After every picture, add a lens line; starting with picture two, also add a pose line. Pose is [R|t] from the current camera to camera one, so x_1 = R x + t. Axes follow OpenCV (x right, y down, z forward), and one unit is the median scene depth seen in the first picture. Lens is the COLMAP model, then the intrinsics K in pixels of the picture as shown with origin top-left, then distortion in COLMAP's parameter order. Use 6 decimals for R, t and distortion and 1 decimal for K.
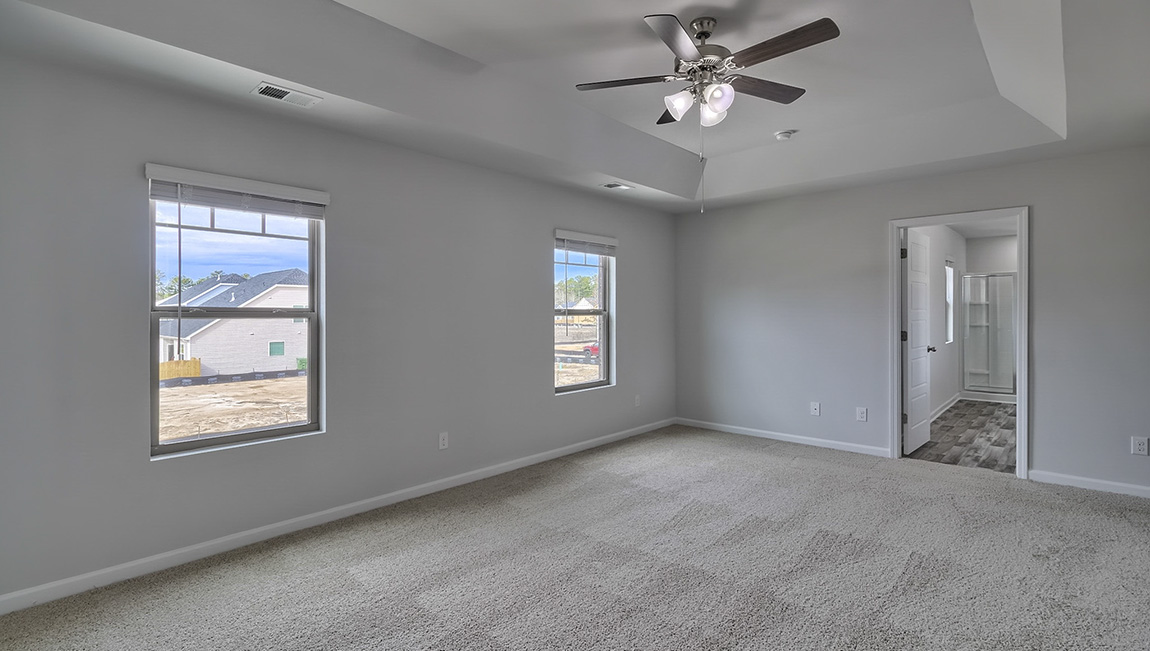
lens RADIAL K [[540.6, 0, 569.6], [0, 540.6, 328.0], [0, 0, 1]] dist [-0.001388, 0.000629]
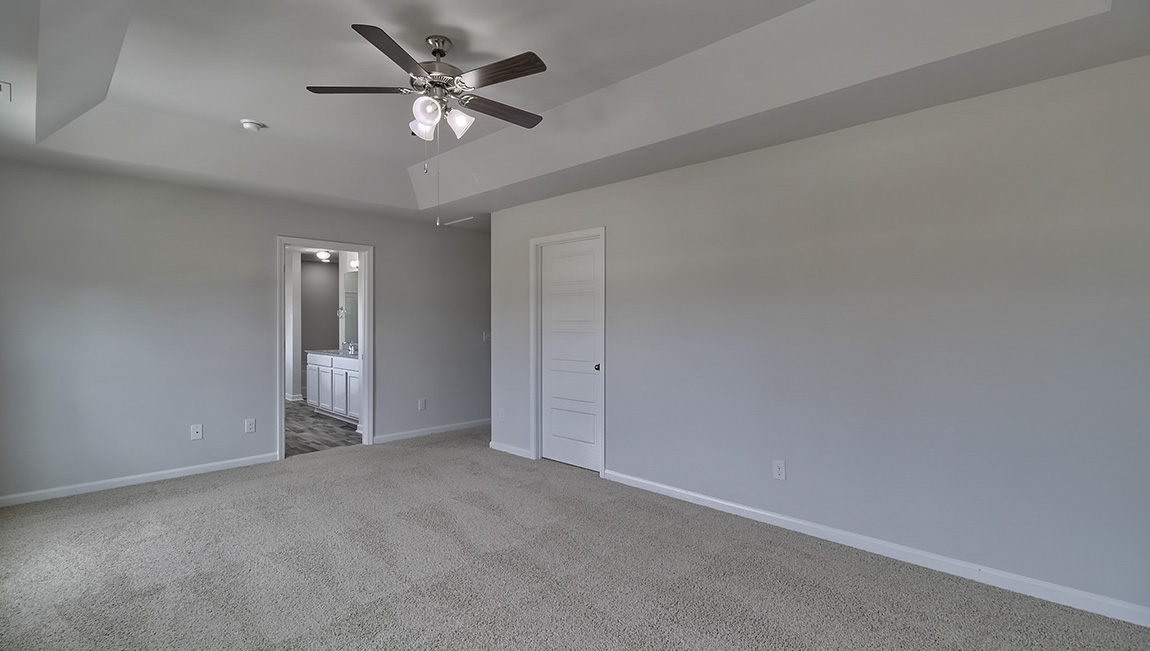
lens RADIAL K [[540.6, 0, 567.7], [0, 540.6, 328.1], [0, 0, 1]] dist [-0.001388, 0.000629]
pose [[0.033422, -0.013408, 0.999351, -0.551228], [0.029702, 0.999482, 0.012416, -0.015979], [-0.999000, 0.029268, 0.033803, 0.507887]]
